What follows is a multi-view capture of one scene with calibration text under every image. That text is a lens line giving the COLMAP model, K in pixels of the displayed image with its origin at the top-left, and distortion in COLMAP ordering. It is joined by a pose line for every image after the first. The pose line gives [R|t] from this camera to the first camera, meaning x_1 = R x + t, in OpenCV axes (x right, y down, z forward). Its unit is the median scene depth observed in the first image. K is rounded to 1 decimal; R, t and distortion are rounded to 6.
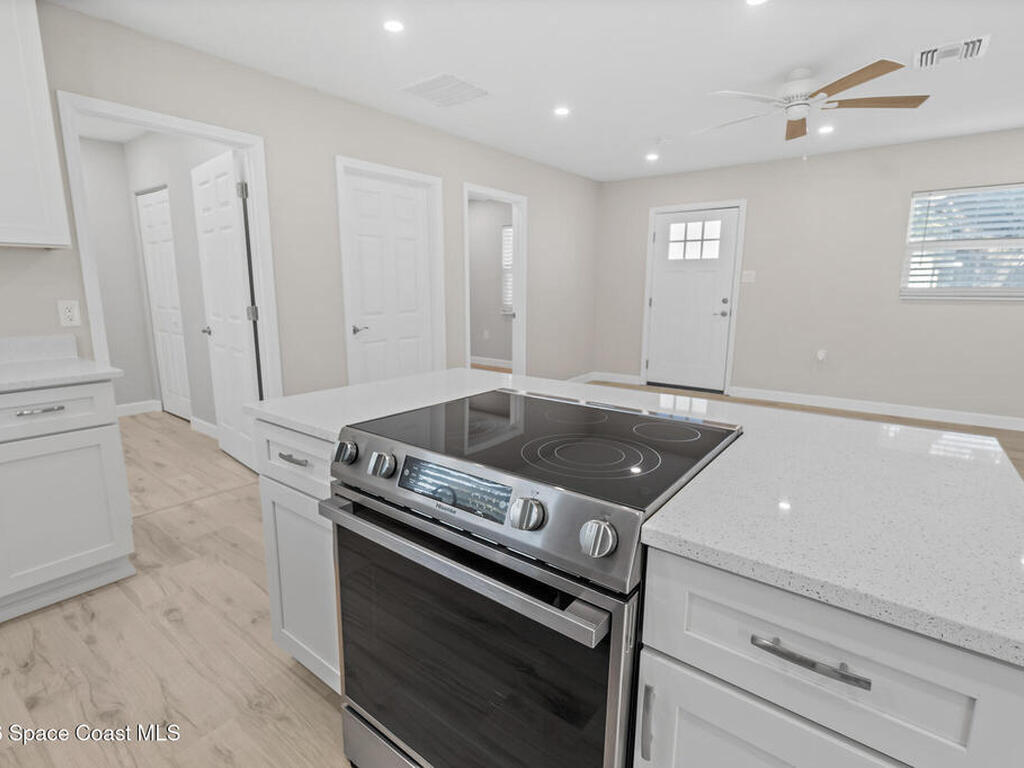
lens RADIAL K [[506.6, 0, 501.9], [0, 506.6, 376.1], [0, 0, 1]] dist [-0.001865, 0.000125]
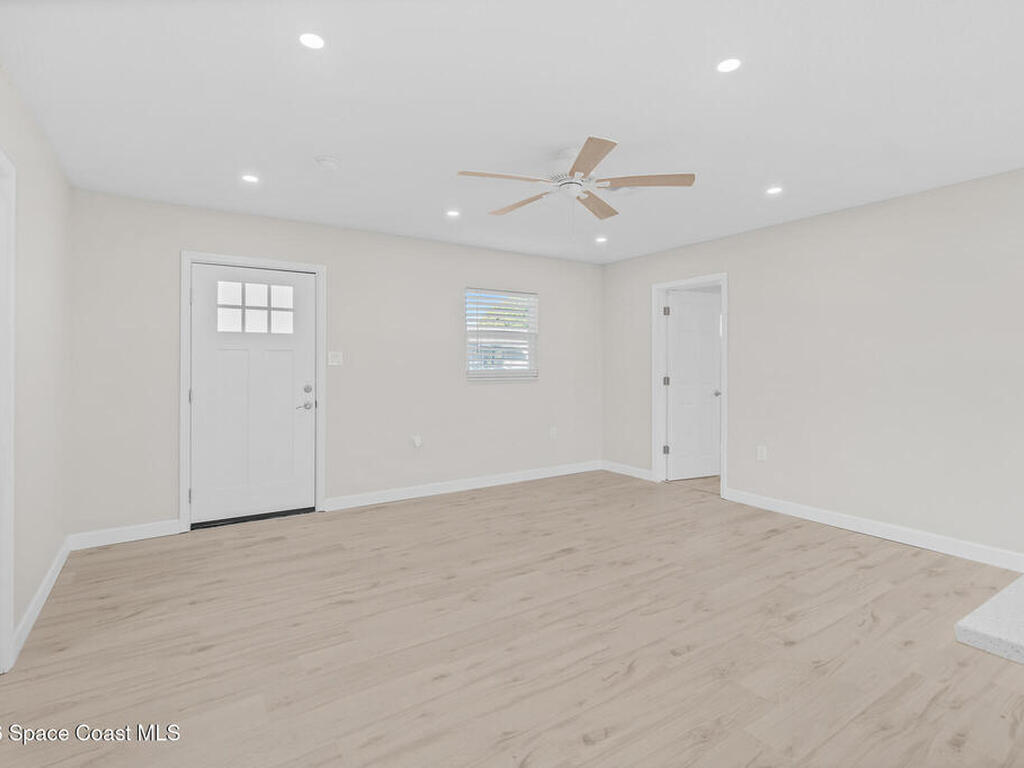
lens RADIAL K [[522.6, 0, 507.8], [0, 522.6, 363.5], [0, 0, 1]] dist [0.001414, 0.000341]
pose [[0.333109, 0.004875, 0.942876, -0.214237], [0.169206, 0.983444, -0.064864, -0.086609], [-0.927582, 0.181147, 0.326769, 0.467177]]
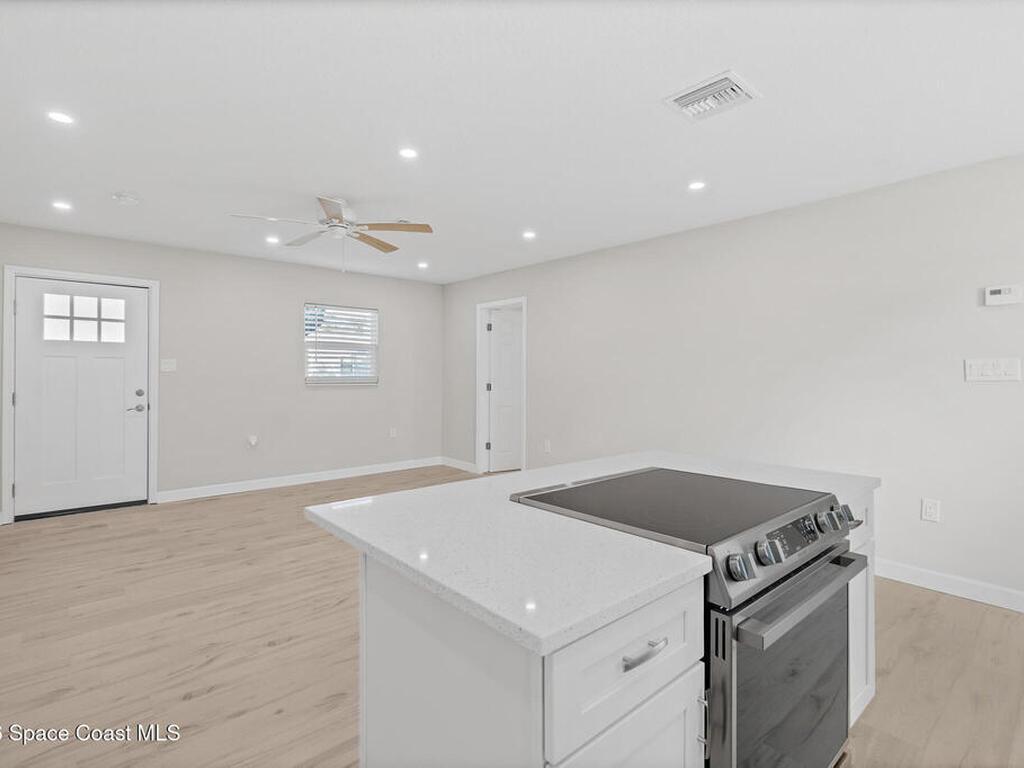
lens RADIAL K [[506.6, 0, 501.9], [0, 506.6, 376.1], [0, 0, 1]] dist [-0.001865, 0.000125]
pose [[0.201878, -0.001778, 0.979409, -0.276277], [0.169676, 0.984941, -0.033186, -0.047021], [-0.964601, 0.172882, 0.199140, 0.249564]]
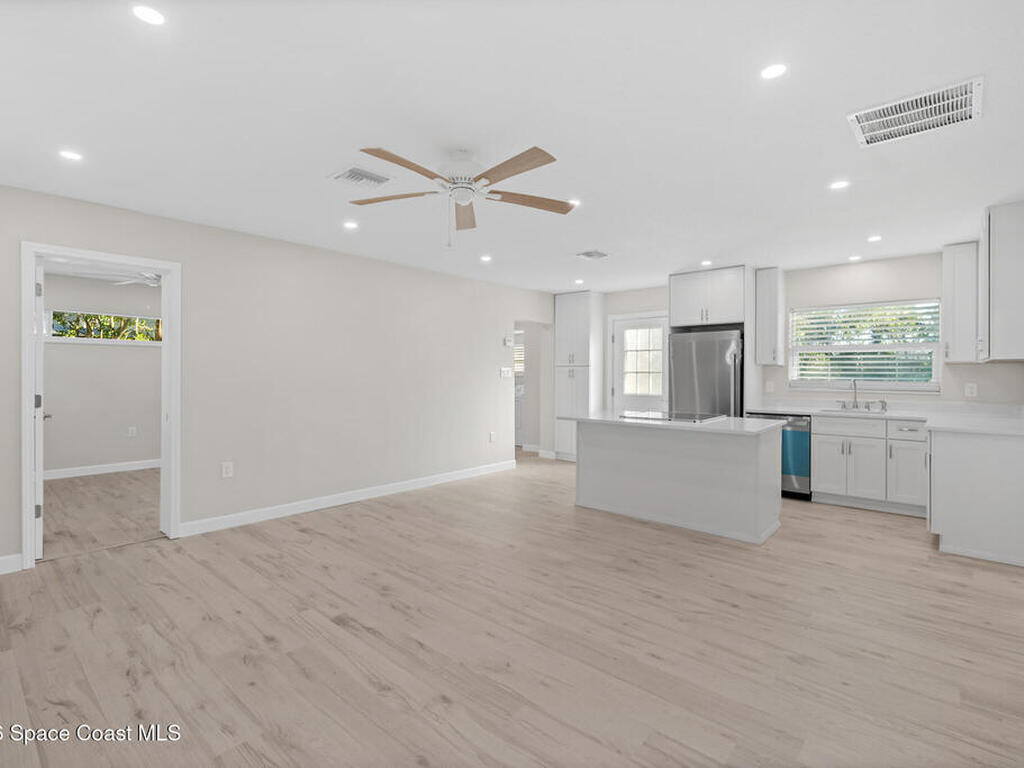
lens RADIAL K [[506.6, 0, 501.9], [0, 506.6, 376.1], [0, 0, 1]] dist [-0.001865, 0.000125]
pose [[-0.997268, -0.003117, 0.073807, 0.244692], [0.010721, 0.982425, 0.186351, -0.206185], [-0.073090, 0.186633, -0.979707, 1.078897]]
